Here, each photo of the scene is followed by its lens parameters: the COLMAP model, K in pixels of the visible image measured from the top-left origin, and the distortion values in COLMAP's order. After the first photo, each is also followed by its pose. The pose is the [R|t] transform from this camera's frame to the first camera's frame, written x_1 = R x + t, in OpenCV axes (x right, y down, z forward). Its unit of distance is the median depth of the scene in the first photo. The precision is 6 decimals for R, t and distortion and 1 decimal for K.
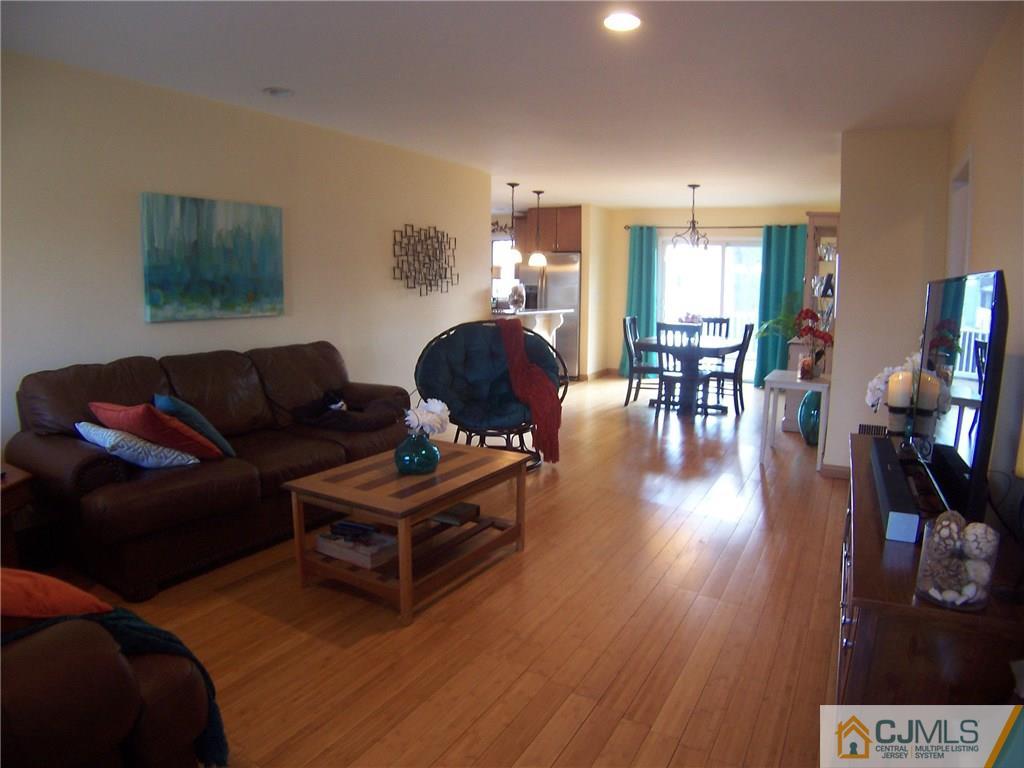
lens RADIAL K [[654.4, 0, 510.8], [0, 654.4, 385.4], [0, 0, 1]] dist [-0.207974, 0.065469]
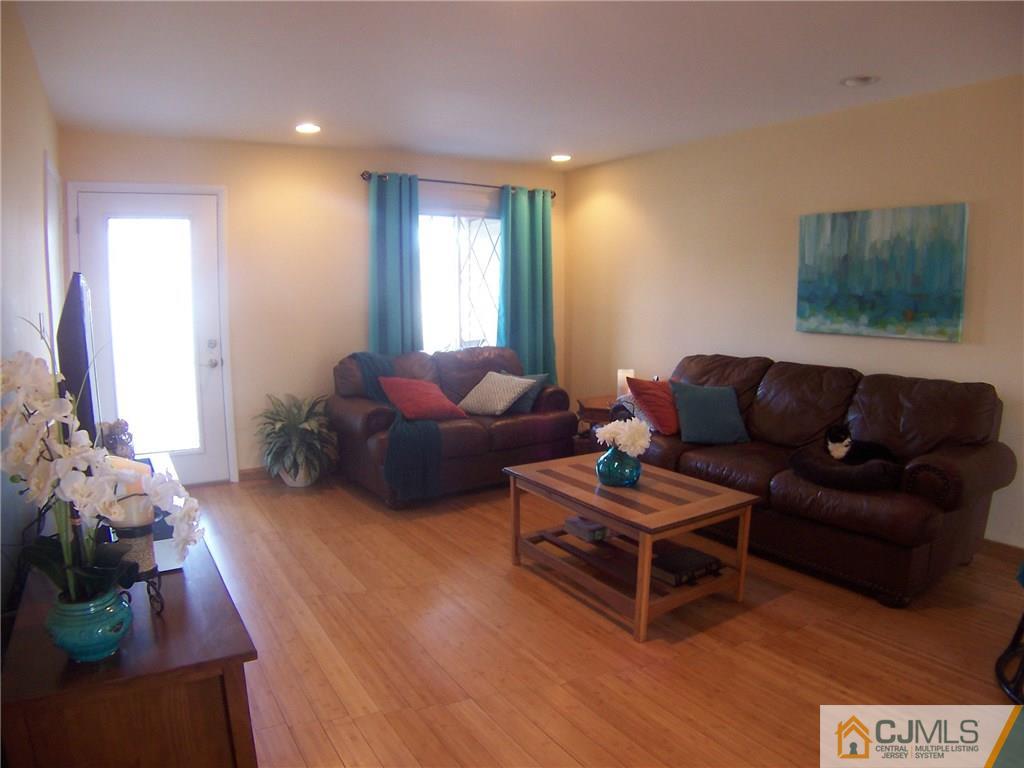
lens RADIAL K [[654.4, 0, 510.8], [0, 654.4, 385.4], [0, 0, 1]] dist [-0.207974, 0.065469]
pose [[-0.475114, 0.104807, -0.873660, 0.620250], [-0.132458, 0.973048, 0.188764, -0.141990], [0.869898, 0.205408, -0.448426, 0.995148]]
